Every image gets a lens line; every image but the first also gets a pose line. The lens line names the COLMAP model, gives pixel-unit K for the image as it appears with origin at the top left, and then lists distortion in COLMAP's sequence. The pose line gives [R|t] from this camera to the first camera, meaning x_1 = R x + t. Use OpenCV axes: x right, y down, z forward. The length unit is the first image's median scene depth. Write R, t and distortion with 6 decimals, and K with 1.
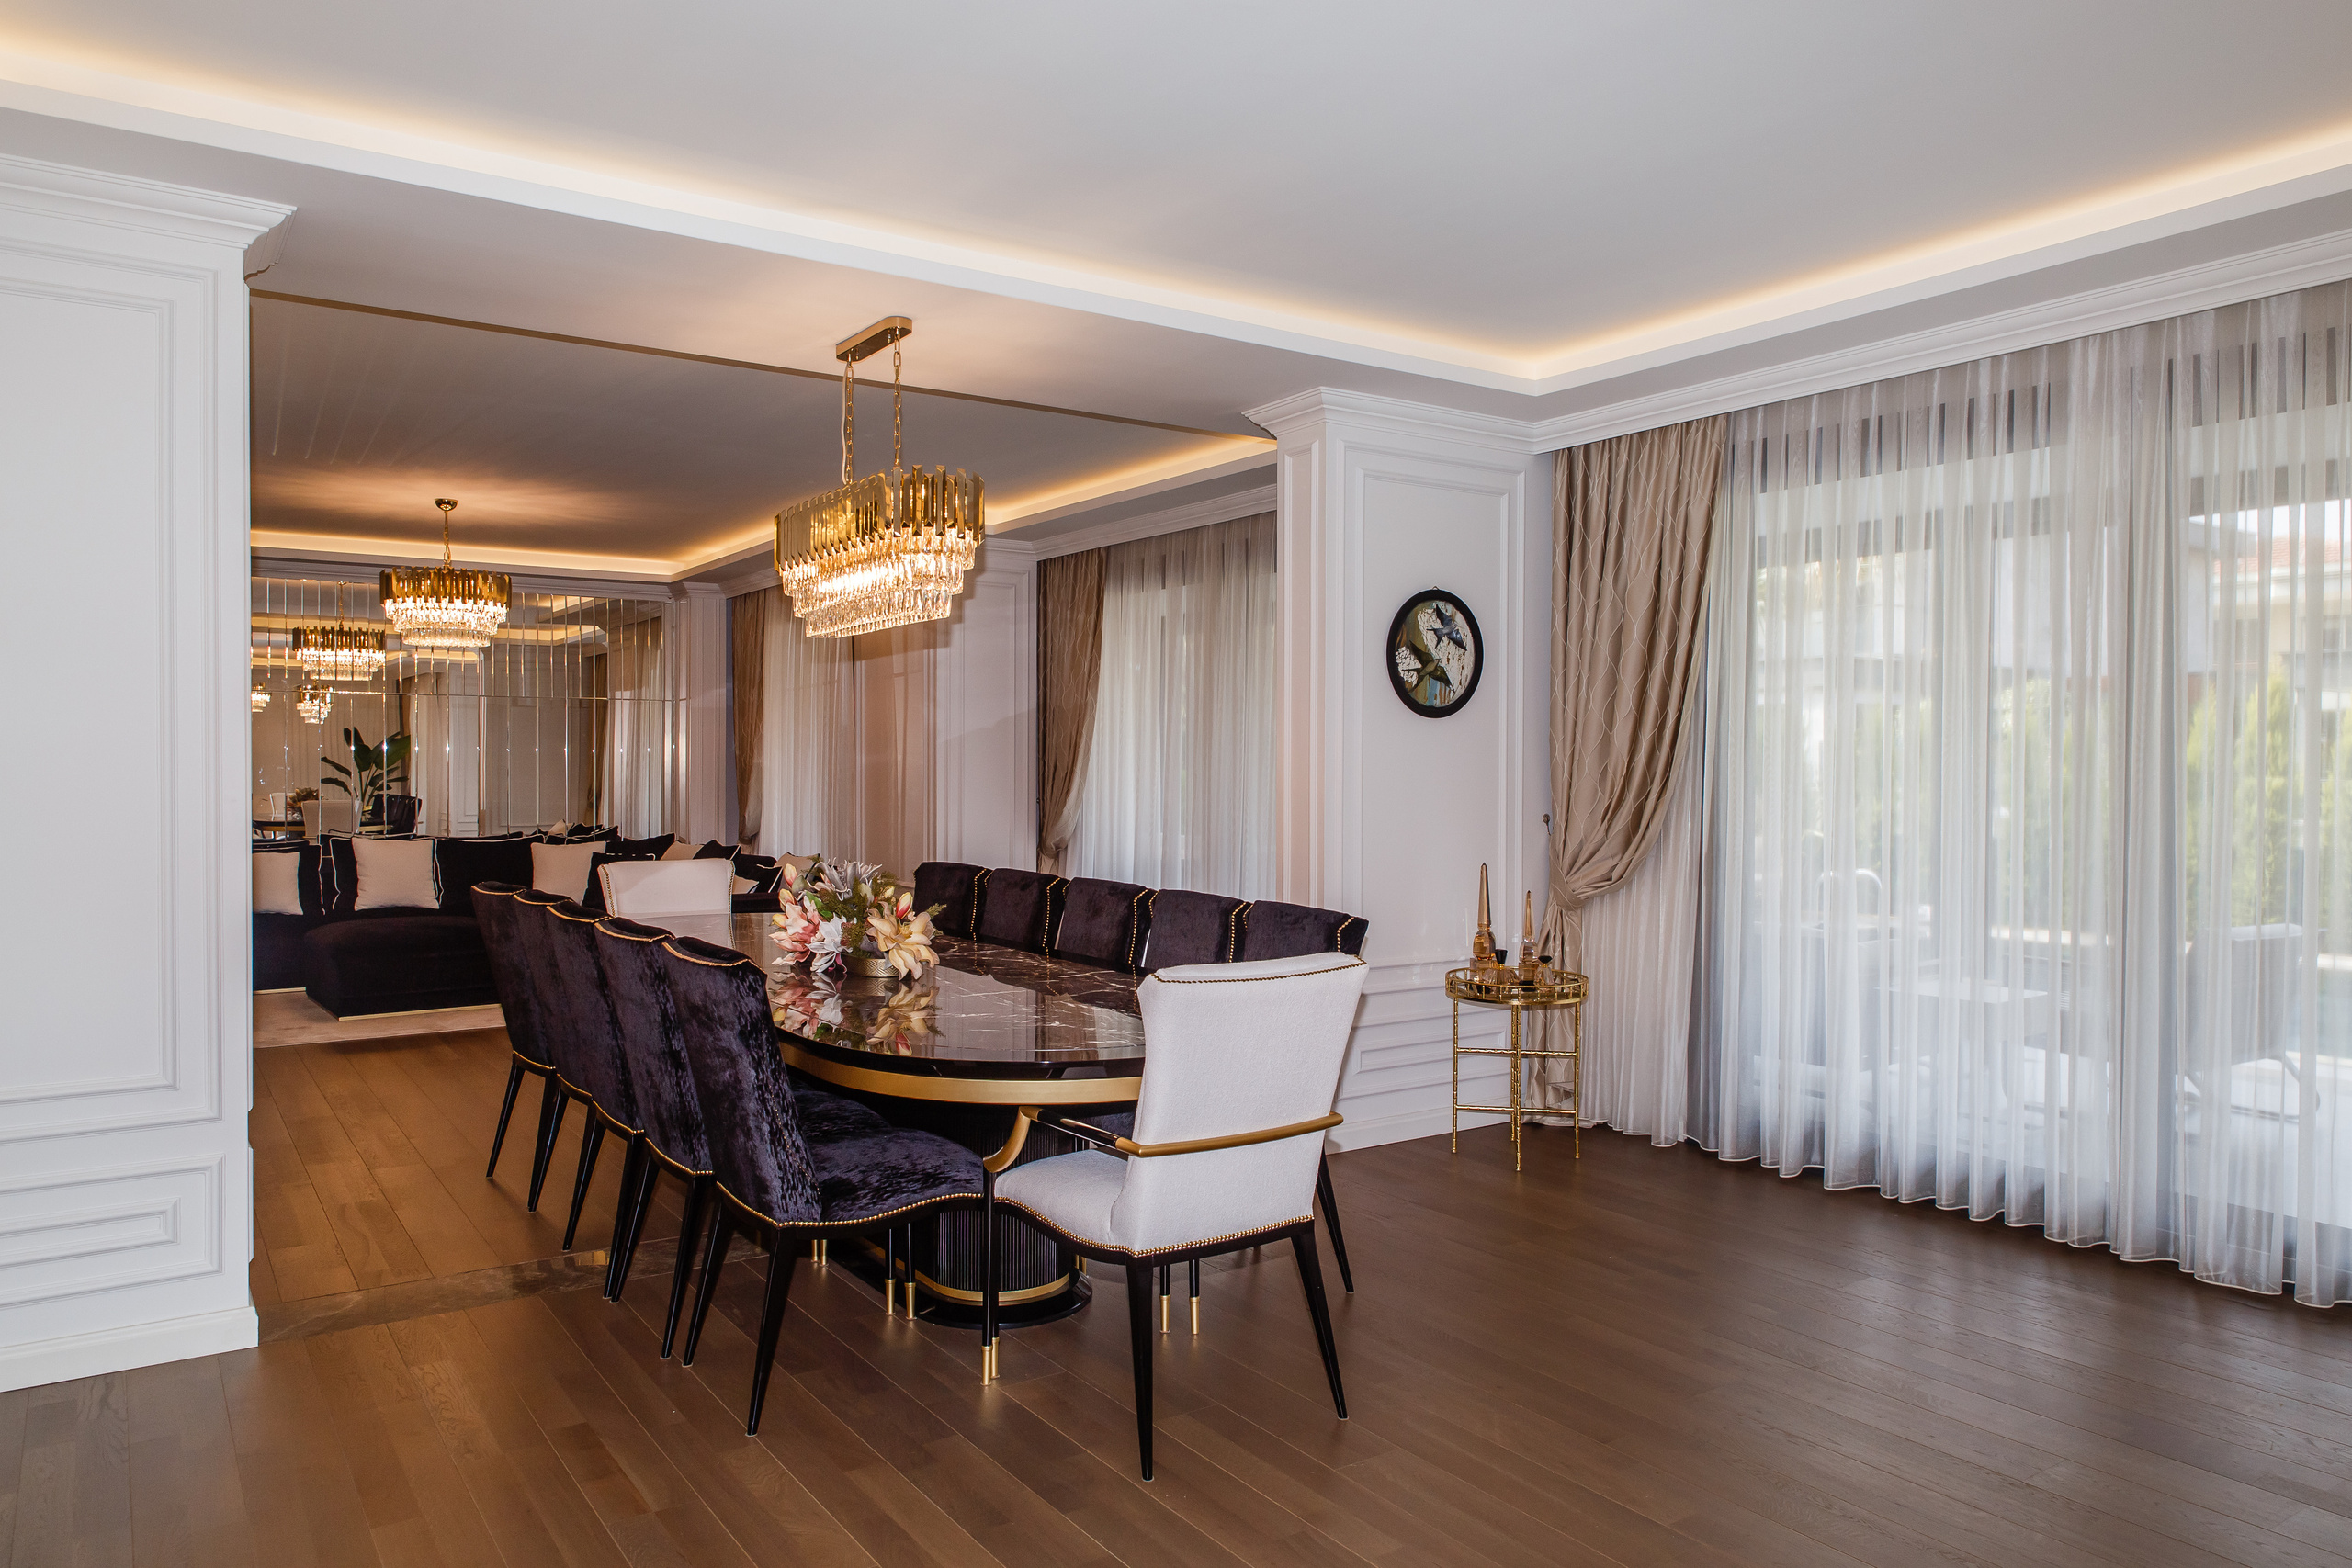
lens RADIAL K [[1557.9, 0, 1163.4], [0, 1557.9, 759.3], [0, 0, 1]] dist [0.001528, 0.002824]
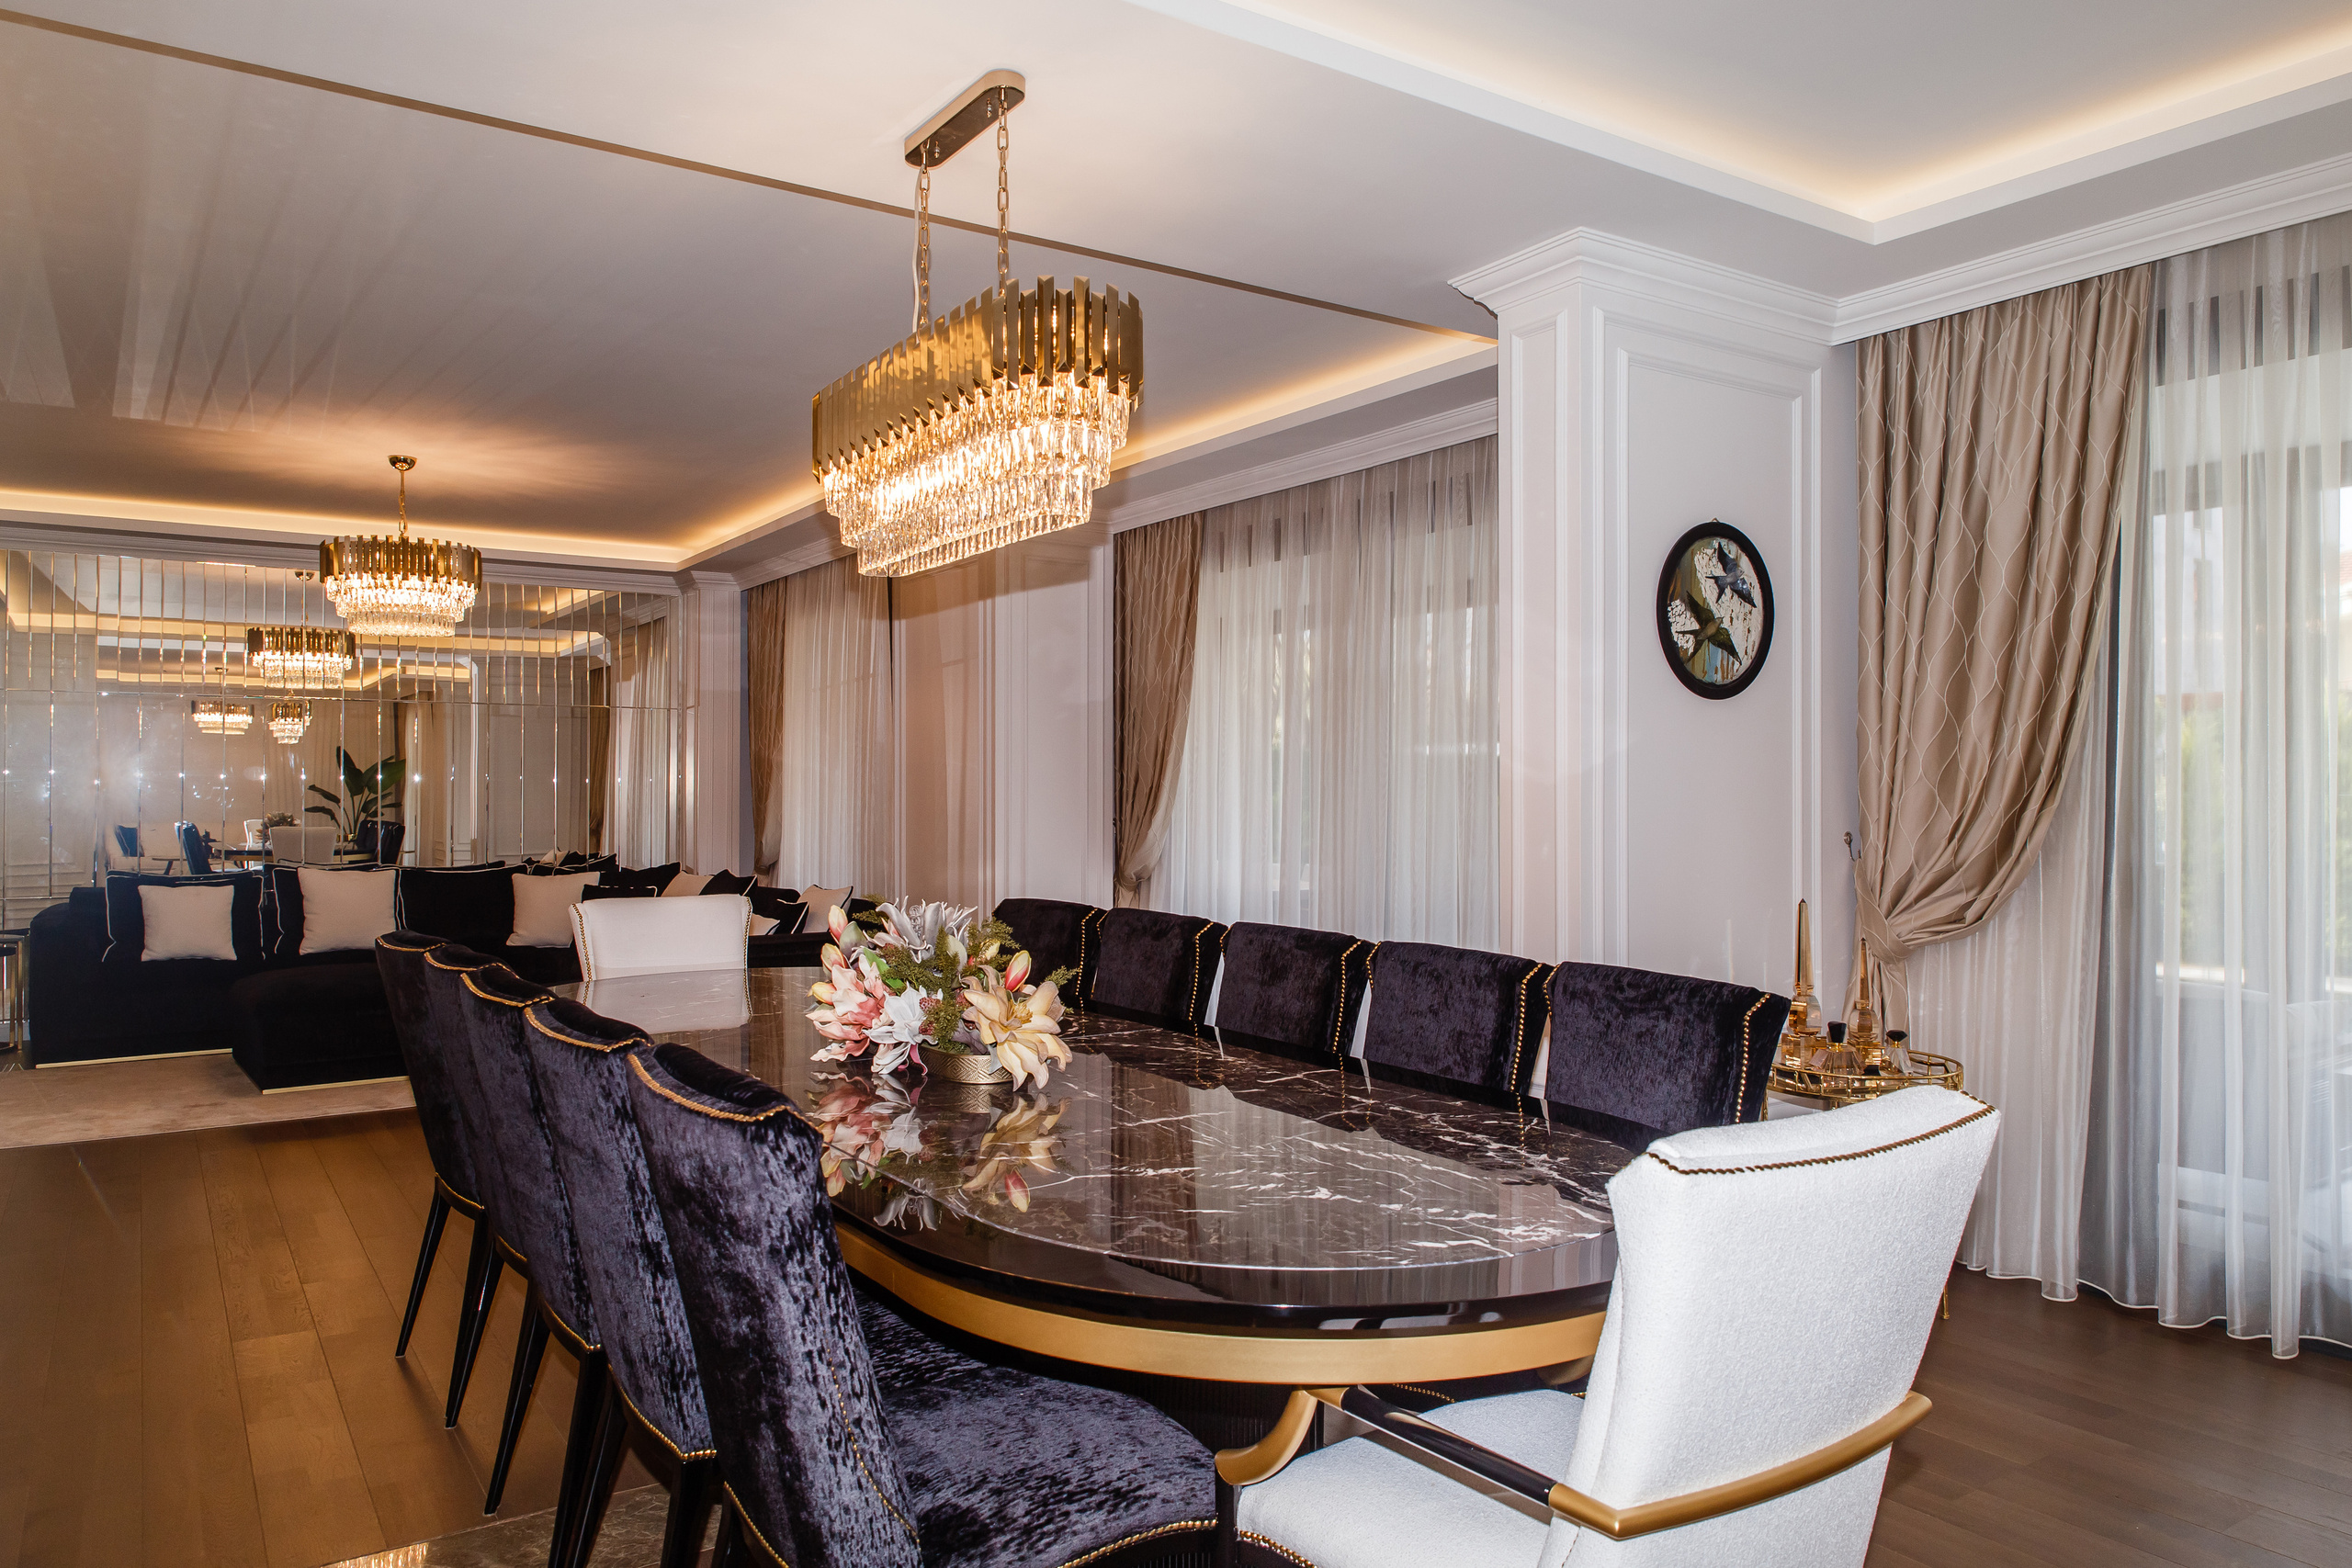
lens RADIAL K [[1557.9, 0, 1163.4], [0, 1557.9, 759.3], [0, 0, 1]] dist [0.001528, 0.002824]
pose [[0.999963, -0.002981, -0.008051, -0.077907], [0.002832, 0.999826, -0.018430, 0.014252], [0.008104, 0.018407, 0.999798, 0.274975]]
